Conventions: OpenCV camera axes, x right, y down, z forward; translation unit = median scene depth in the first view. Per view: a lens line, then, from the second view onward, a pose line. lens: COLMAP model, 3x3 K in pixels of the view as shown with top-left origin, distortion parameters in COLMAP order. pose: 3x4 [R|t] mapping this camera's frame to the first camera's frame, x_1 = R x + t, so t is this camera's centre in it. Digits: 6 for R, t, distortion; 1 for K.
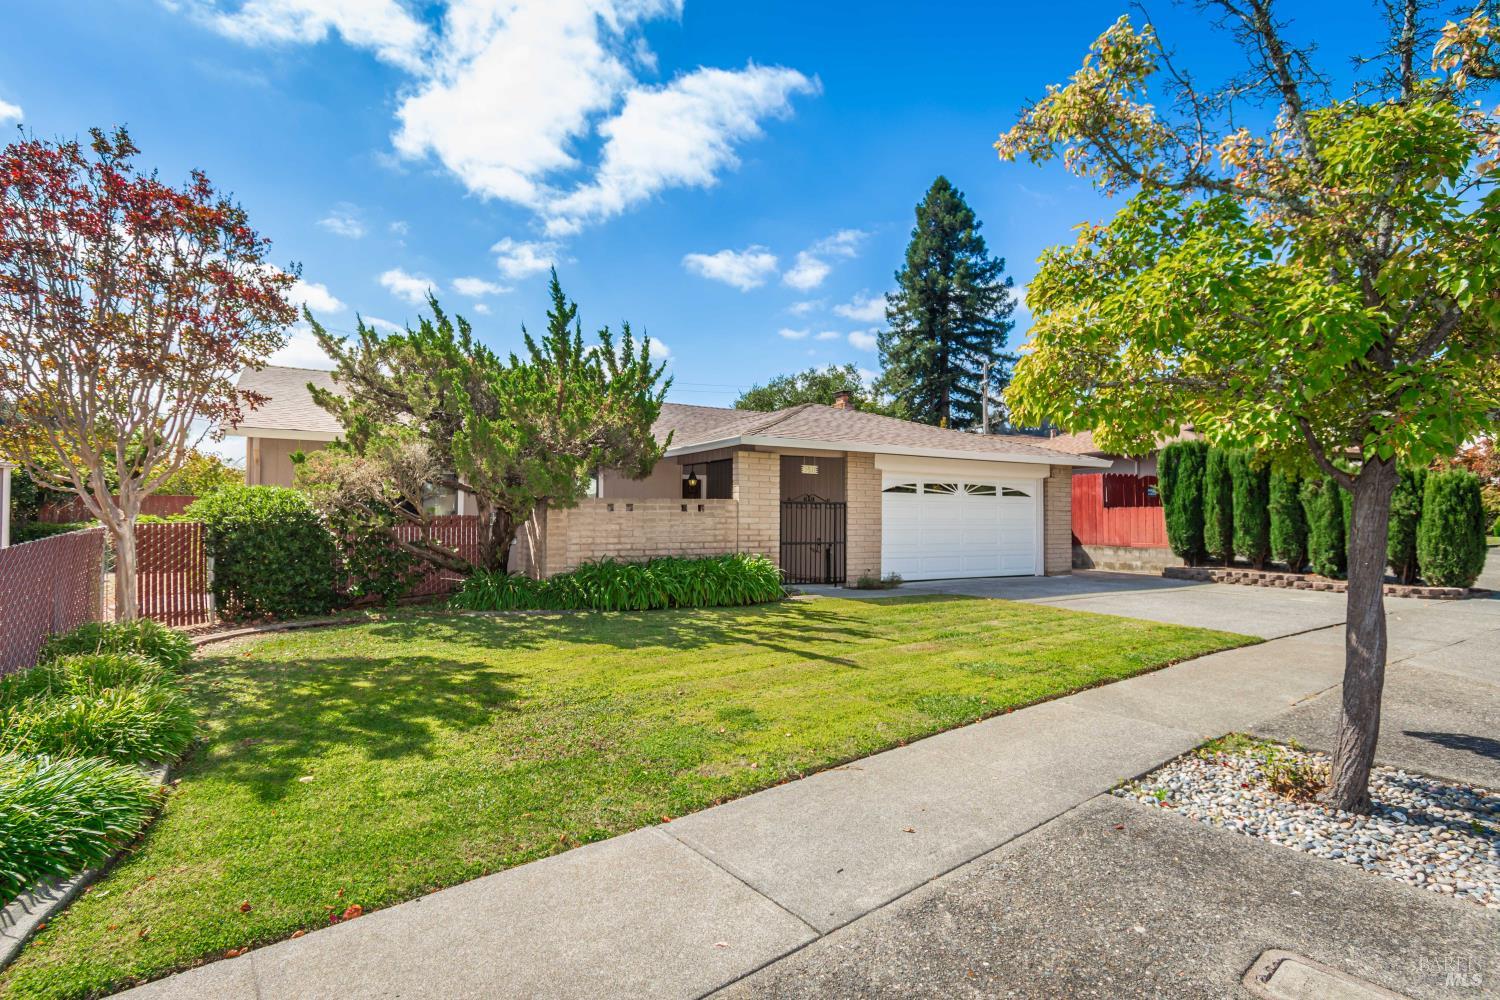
lens RADIAL K [[743.0, 0, 746.9], [0, 743.0, 504.4], [0, 0, 1]] dist [0.012614, -0.000285]
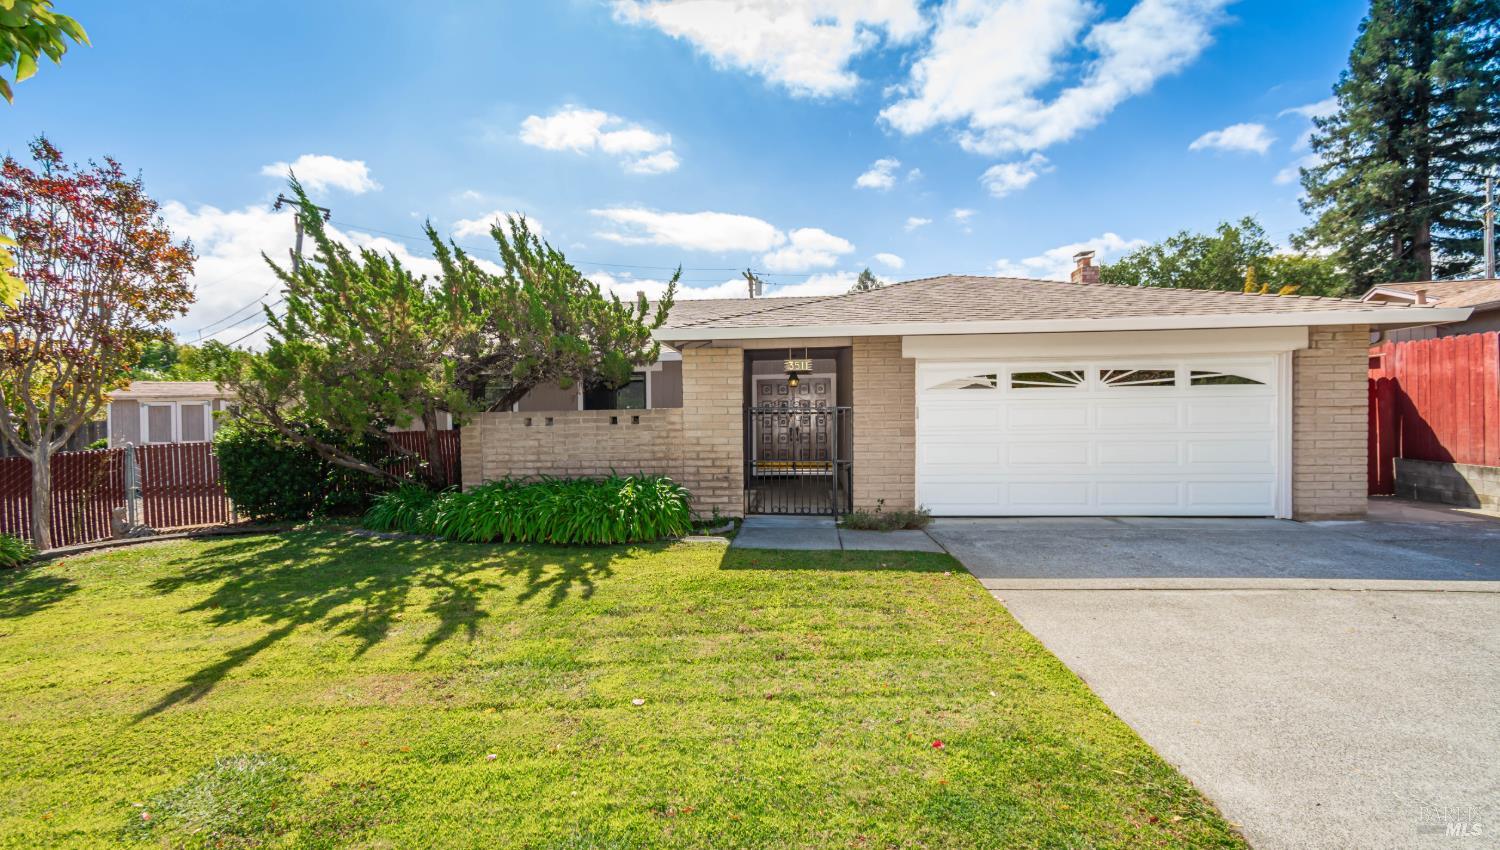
lens RADIAL K [[640.3, 0, 750.0], [0, 640.3, 425.0], [0, 0, 1]] dist [-0.000828, 0.000073]
pose [[0.813601, -0.004344, -0.581408, 0.379817], [0.030389, 0.998923, 0.035062, -0.008820], [0.580629, -0.046195, 0.812857, 0.388768]]
